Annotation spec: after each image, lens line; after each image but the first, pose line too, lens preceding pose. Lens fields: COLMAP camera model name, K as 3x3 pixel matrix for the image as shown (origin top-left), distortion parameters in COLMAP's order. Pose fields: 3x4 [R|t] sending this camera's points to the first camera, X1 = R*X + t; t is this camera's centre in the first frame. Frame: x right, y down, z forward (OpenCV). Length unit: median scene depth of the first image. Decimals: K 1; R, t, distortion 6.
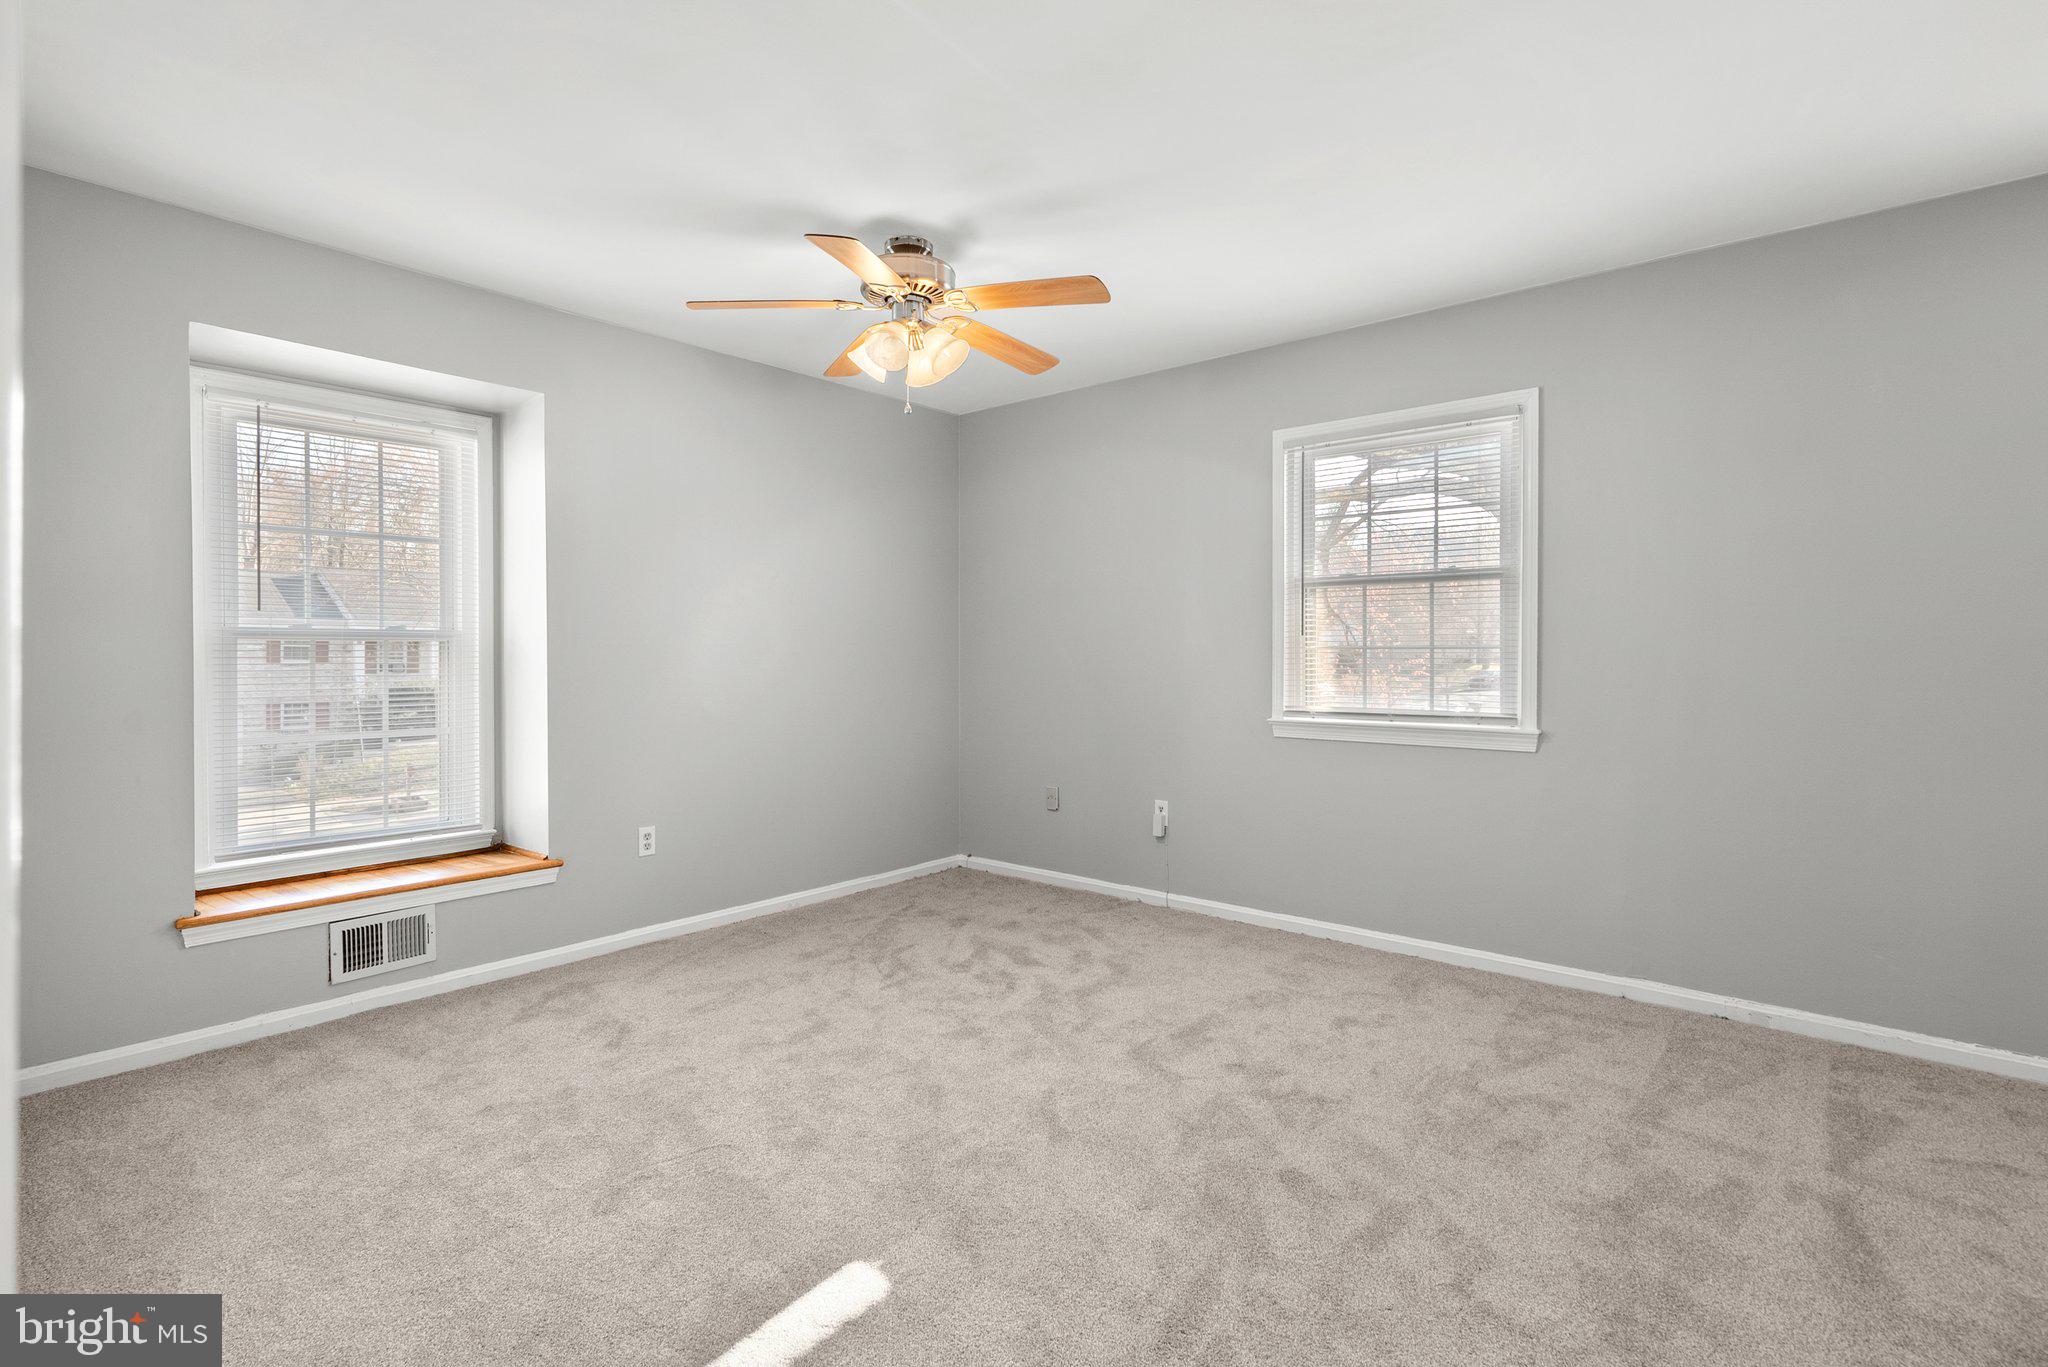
lens RADIAL K [[956.5, 0, 1023.0], [0, 956.5, 671.2], [0, 0, 1]] dist [-0.001234, 0.000717]
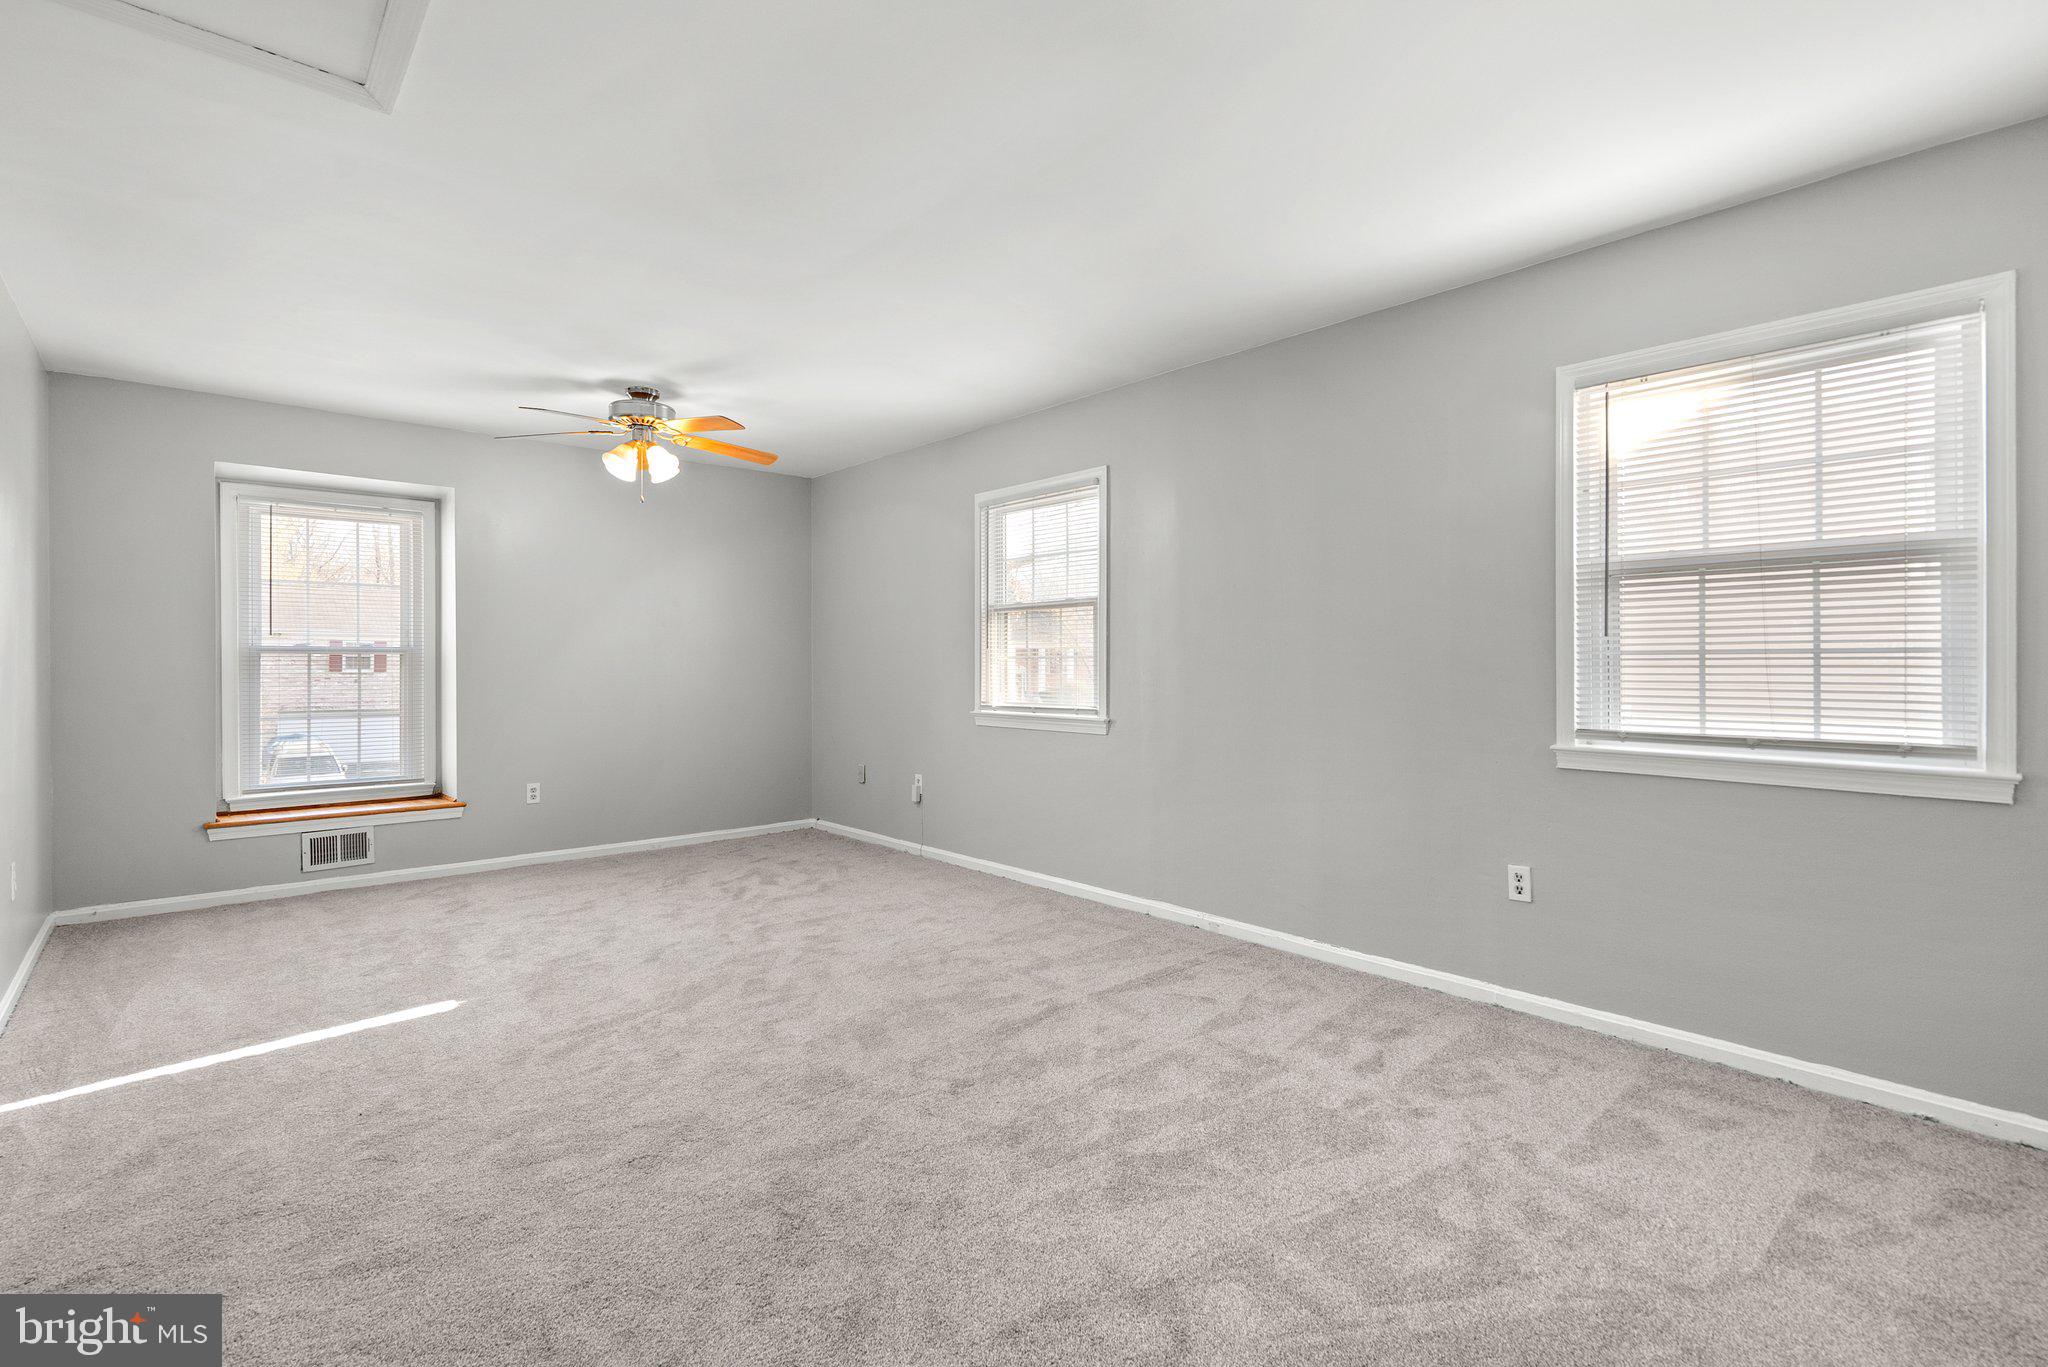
lens RADIAL K [[942.1, 0, 1024.9], [0, 942.1, 674.4], [0, 0, 1]] dist [0.000031, 0.000766]
pose [[0.989920, 0.000830, -0.141629, 0.671069], [-0.002054, 0.999962, -0.008492, 0.011945], [0.141616, 0.008697, 0.989883, -0.370645]]
